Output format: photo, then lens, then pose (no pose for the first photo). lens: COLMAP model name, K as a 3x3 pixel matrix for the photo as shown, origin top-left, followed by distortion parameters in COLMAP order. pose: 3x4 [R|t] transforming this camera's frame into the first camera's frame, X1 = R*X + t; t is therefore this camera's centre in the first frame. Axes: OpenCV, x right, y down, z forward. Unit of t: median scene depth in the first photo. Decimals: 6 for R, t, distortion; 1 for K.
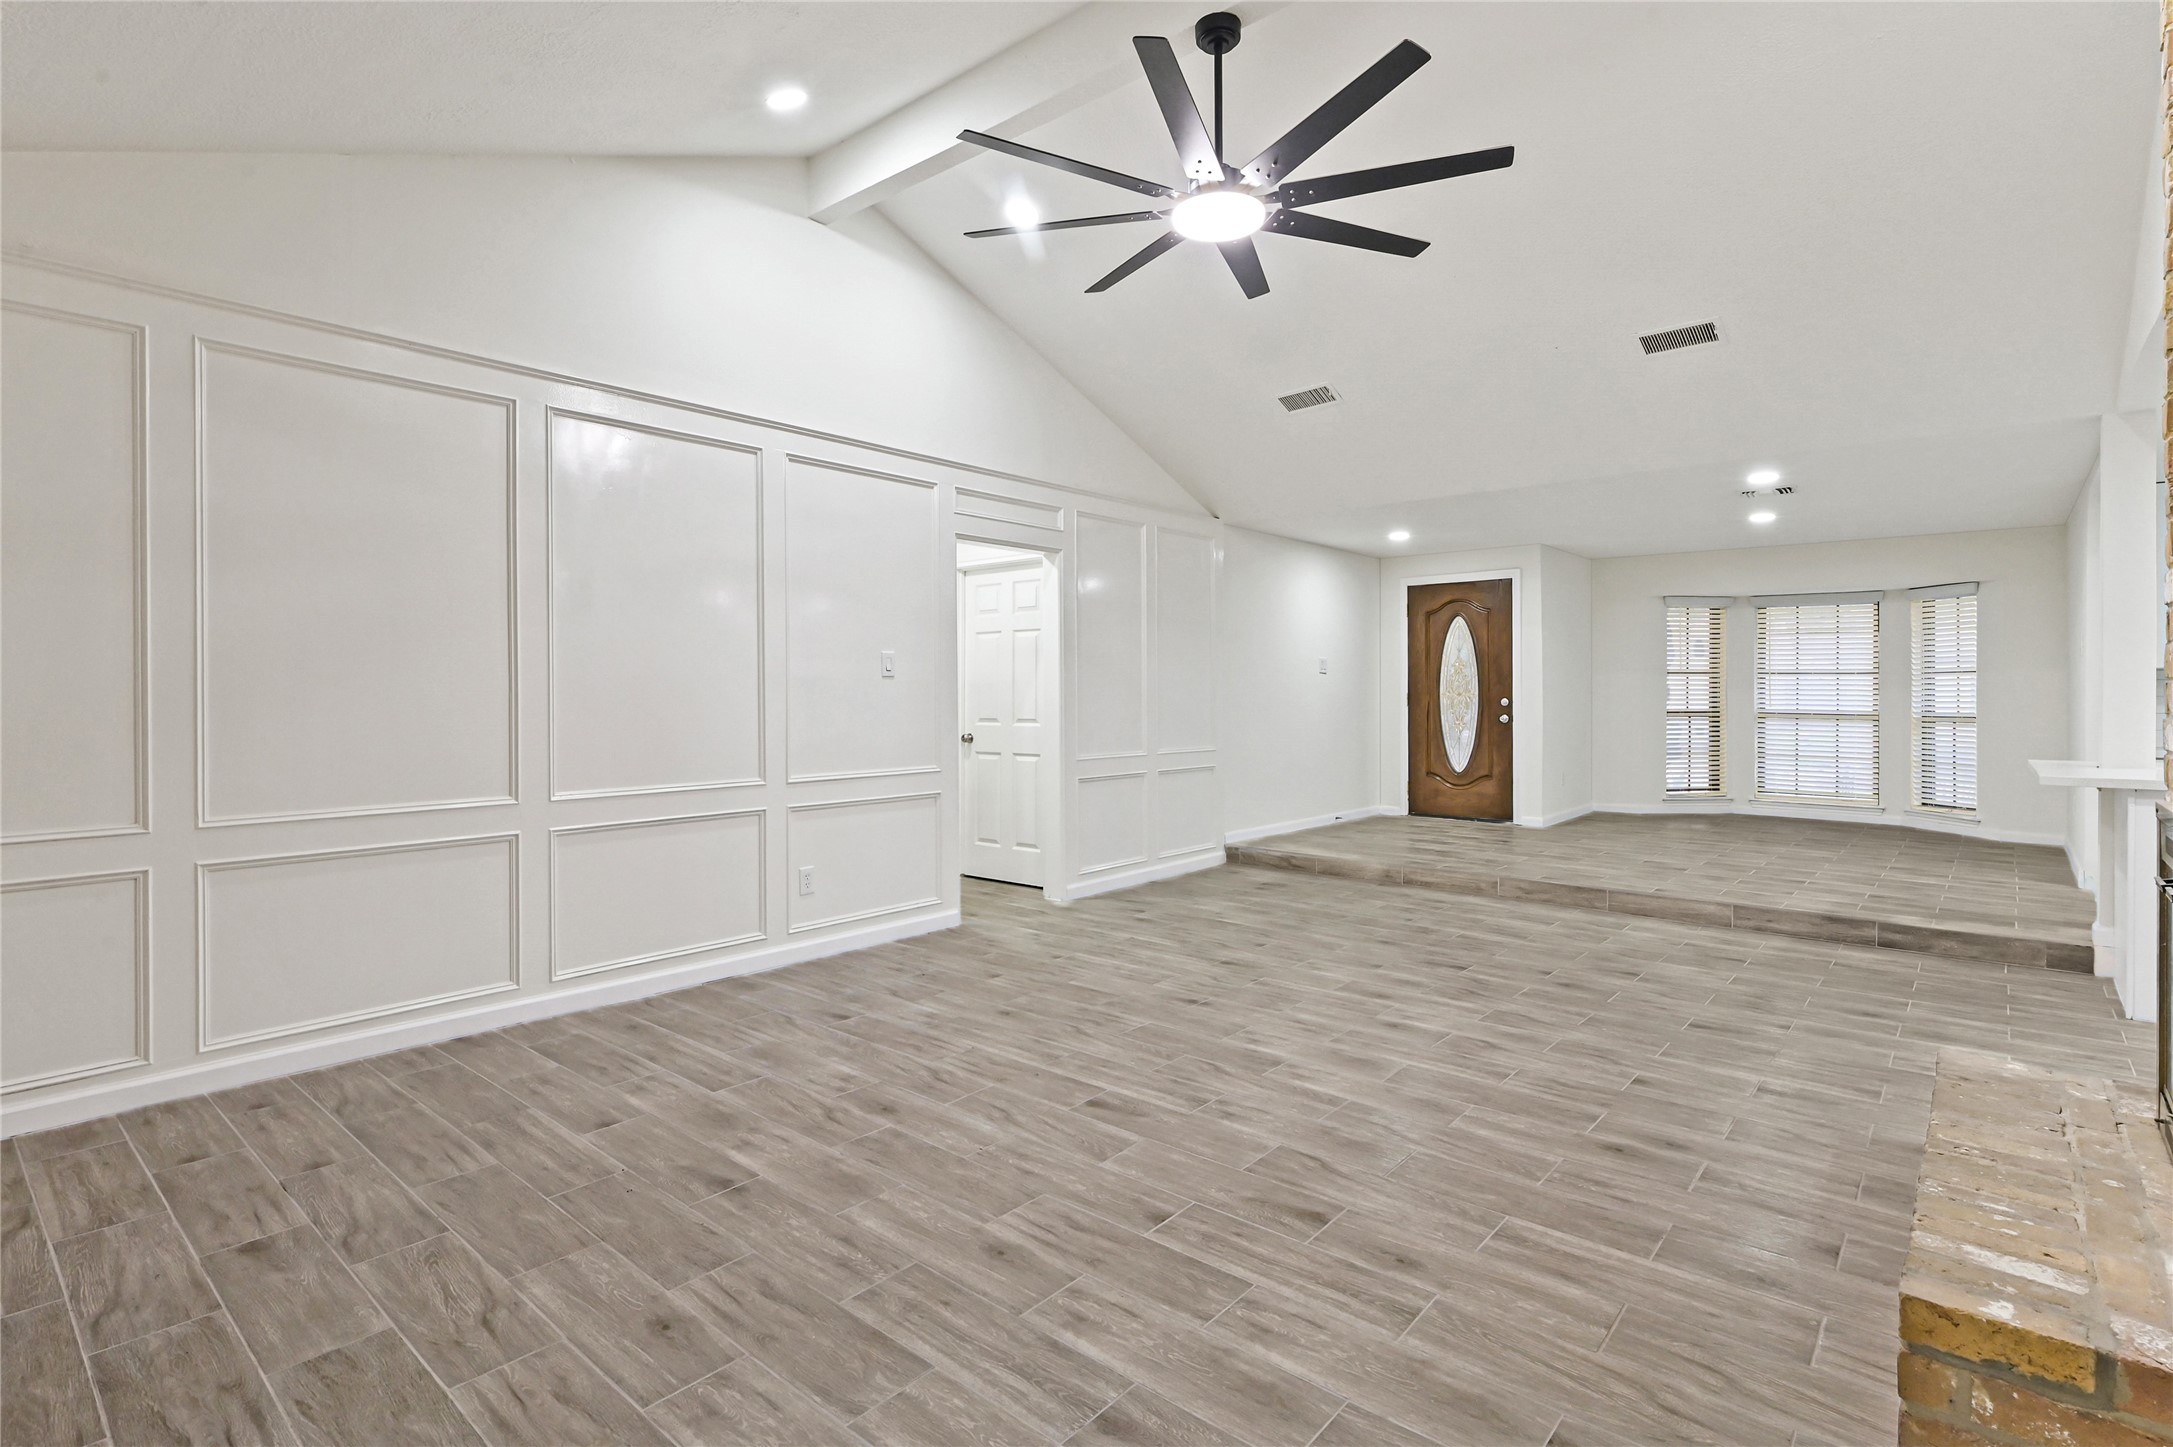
lens RADIAL K [[1038.6, 0, 1092.1], [0, 1038.6, 706.4], [0, 0, 1]] dist [0.000537, 0.000380]
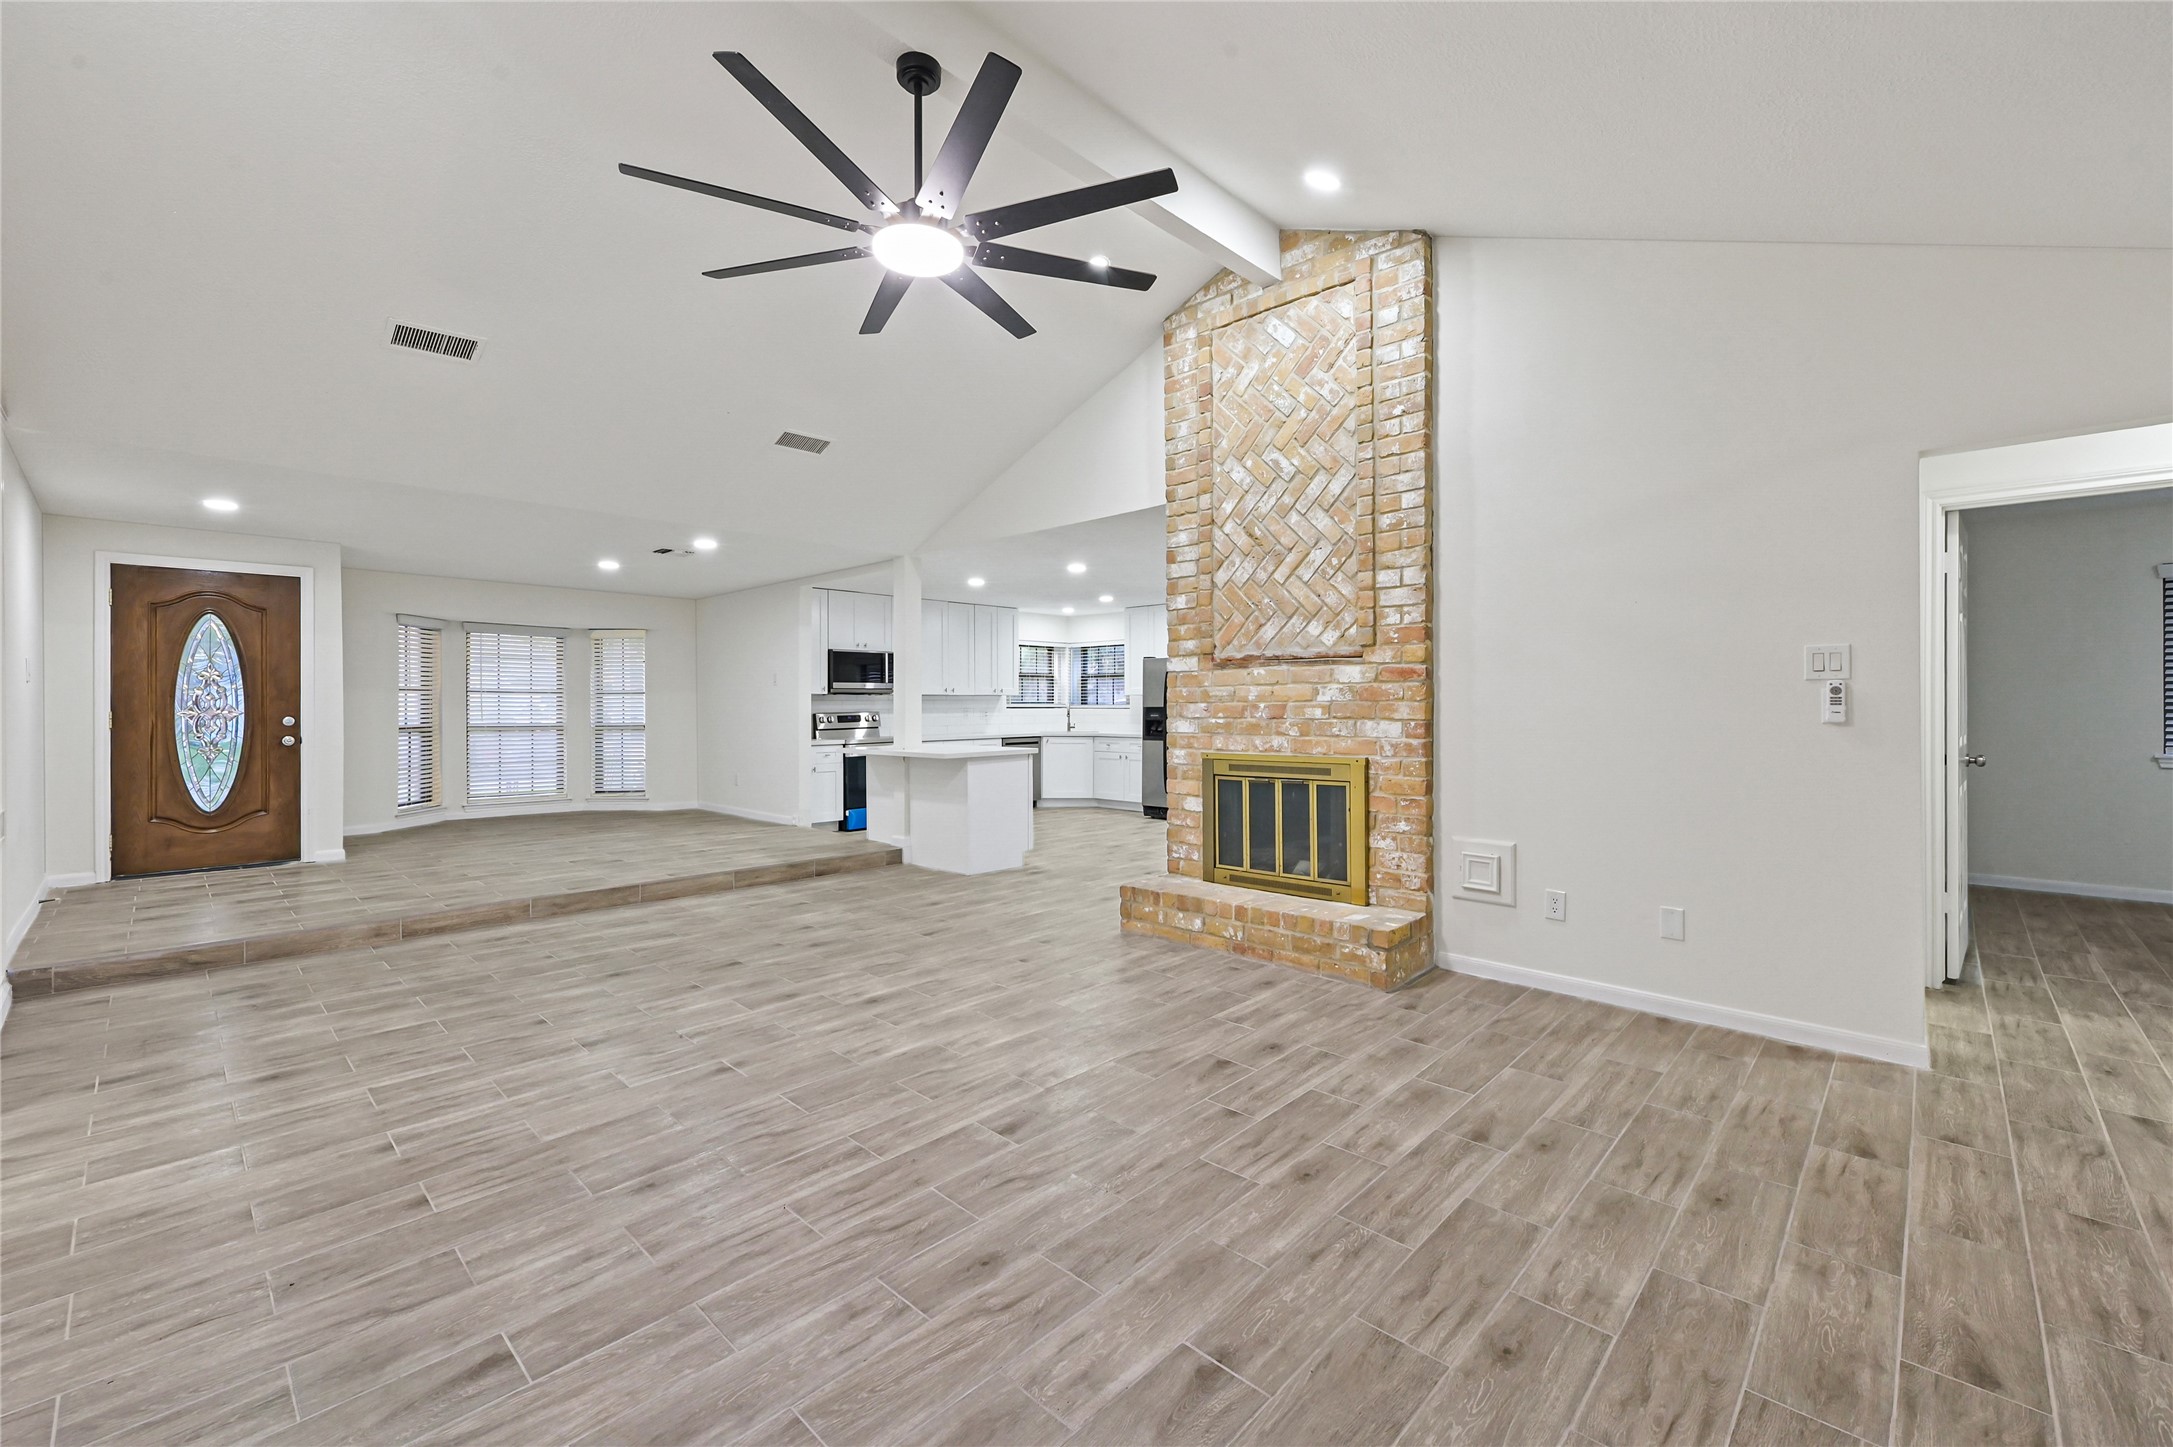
lens RADIAL K [[881.8, 0, 1093.0], [0, 881.8, 711.4], [0, 0, 1]] dist [-0.000876, 0.000053]
pose [[0.056209, -0.007542, 0.998391, -0.701661], [0.016265, 0.999846, 0.006637, -0.015275], [-0.998287, 0.015865, 0.056323, 0.739114]]
